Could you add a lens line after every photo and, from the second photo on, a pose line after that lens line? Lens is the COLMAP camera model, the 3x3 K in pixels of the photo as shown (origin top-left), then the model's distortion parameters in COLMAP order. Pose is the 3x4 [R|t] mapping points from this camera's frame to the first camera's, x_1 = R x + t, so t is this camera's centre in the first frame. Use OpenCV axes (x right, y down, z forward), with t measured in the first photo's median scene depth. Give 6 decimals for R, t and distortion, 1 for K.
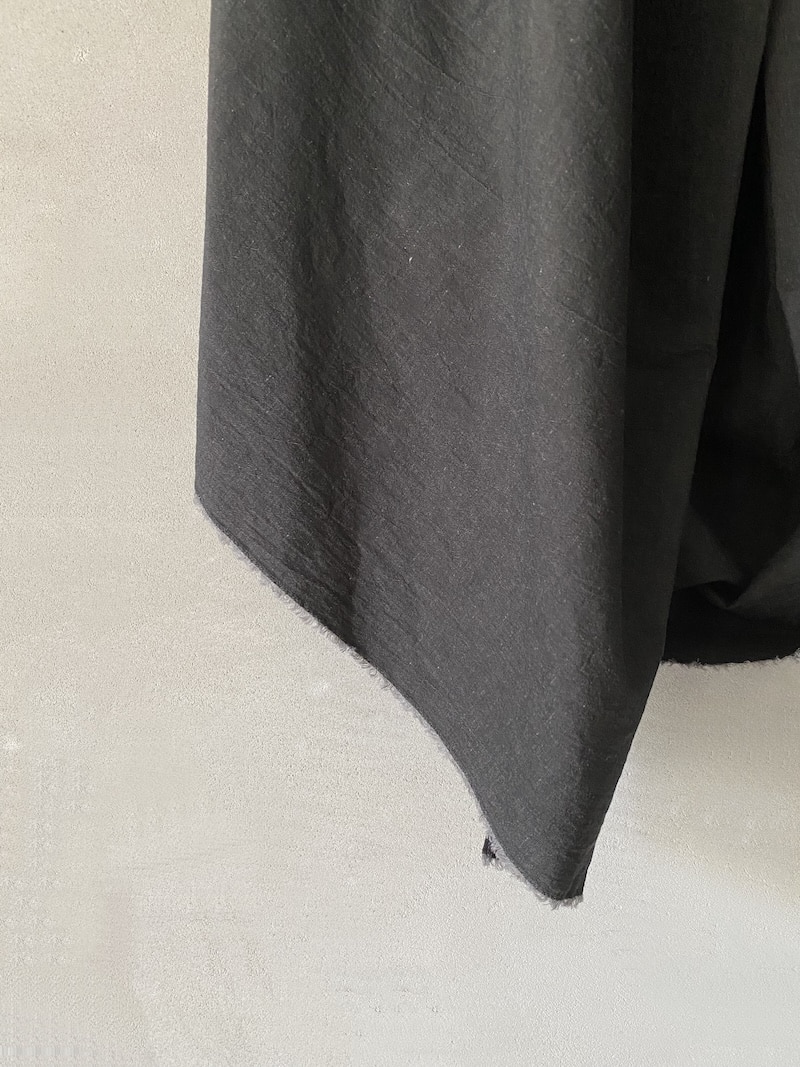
lens RADIAL K [[802.0, 0, 399.3], [0, 802.0, 533.5], [0, 0, 1]] dist [0.035696, -0.019169]
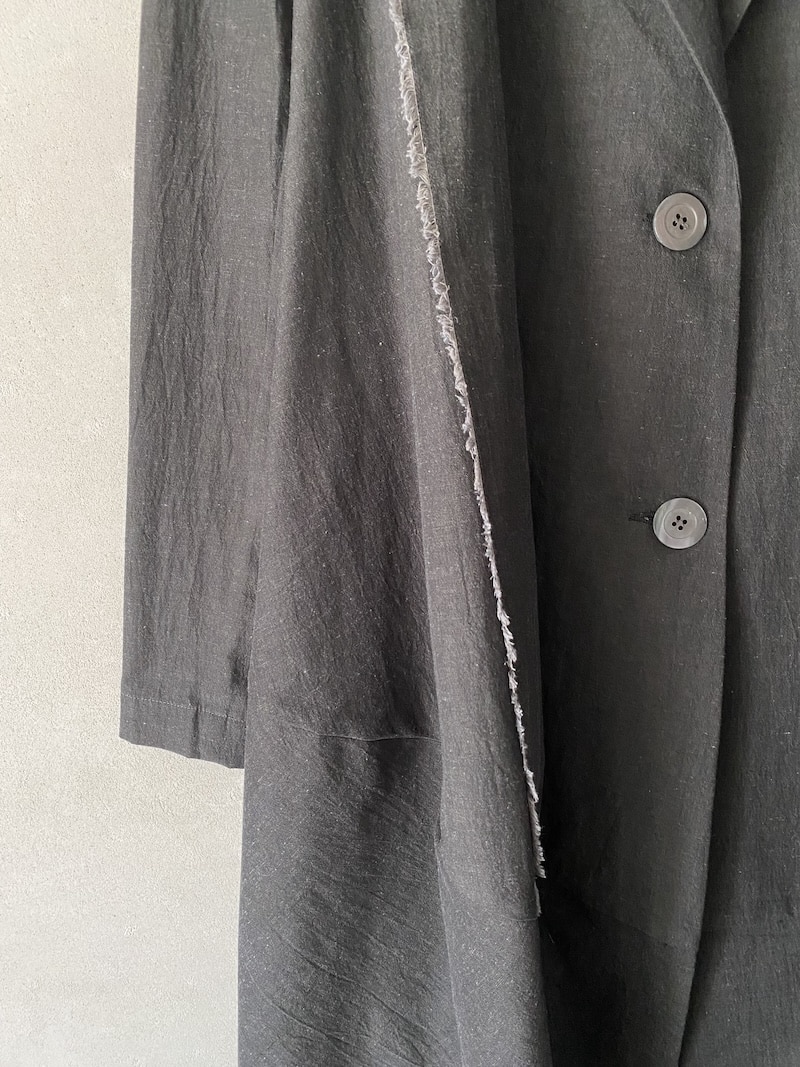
lens RADIAL K [[802.0, 0, 400.2], [0, 802.0, 533.7], [0, 0, 1]] dist [0.035696, -0.019169]
pose [[0.999126, -0.034439, -0.023672, 0.077919], [0.036233, 0.996128, 0.080099, -1.506060], [0.020822, -0.080886, 0.996506, -0.194450]]
